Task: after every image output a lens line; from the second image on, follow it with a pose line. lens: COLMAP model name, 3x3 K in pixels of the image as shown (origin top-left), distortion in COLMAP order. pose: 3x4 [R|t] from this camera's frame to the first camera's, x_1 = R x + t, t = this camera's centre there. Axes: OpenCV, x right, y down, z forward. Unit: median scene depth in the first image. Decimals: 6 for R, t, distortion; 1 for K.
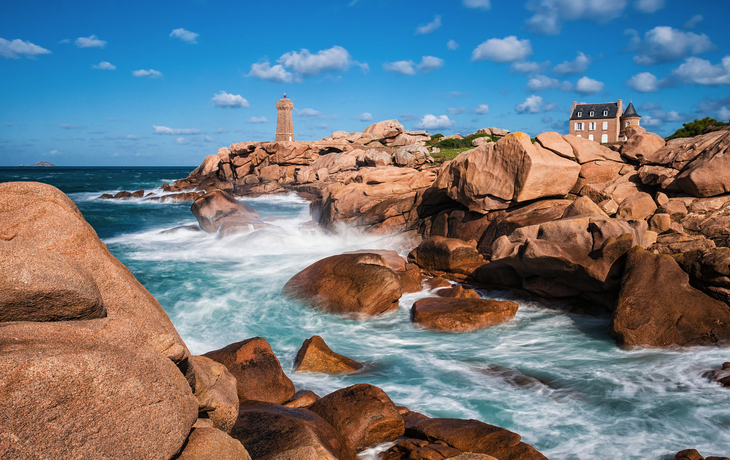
lens RADIAL K [[684.3, 0, 370.4], [0, 684.3, 238.6], [0, 0, 1]] dist [-0.000978, 0.000000]
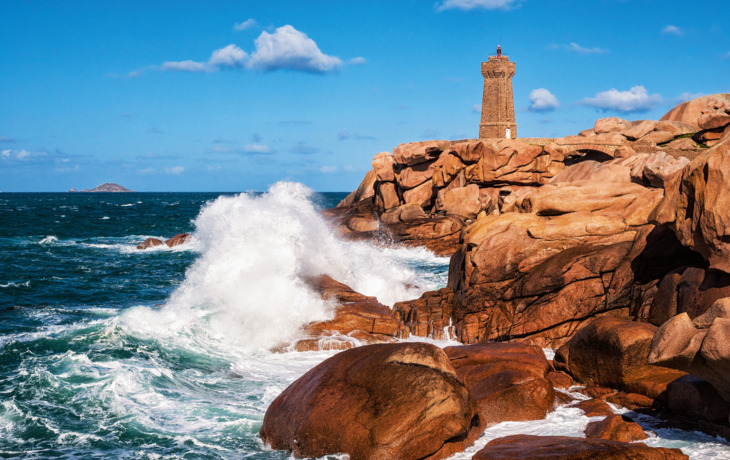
lens RADIAL K [[1375.6, 0, 365.4], [0, 1375.6, 229.8], [0, 0, 1]] dist [0.002555, 0.000000]
pose [[0.968435, 0.008053, -0.249136, 0.145703], [-0.027273, 0.996900, -0.073794, 0.009721], [0.247769, 0.078260, 0.965653, 0.002290]]
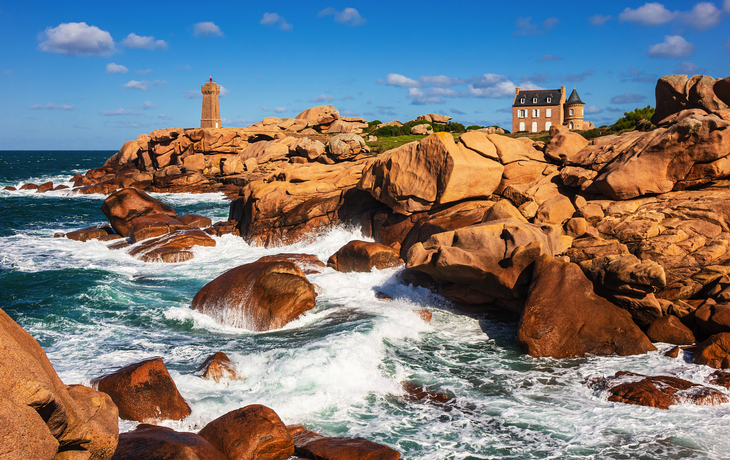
lens RADIAL K [[741.1, 0, 366.0], [0, 741.1, 205.5], [0, 0, 1]] dist [0.021647, 0.000000]
pose [[0.996972, -0.006401, 0.077497, 0.023890], [0.008901, 0.999449, -0.031962, -0.016147], [-0.077250, 0.032555, 0.996480, -0.042337]]
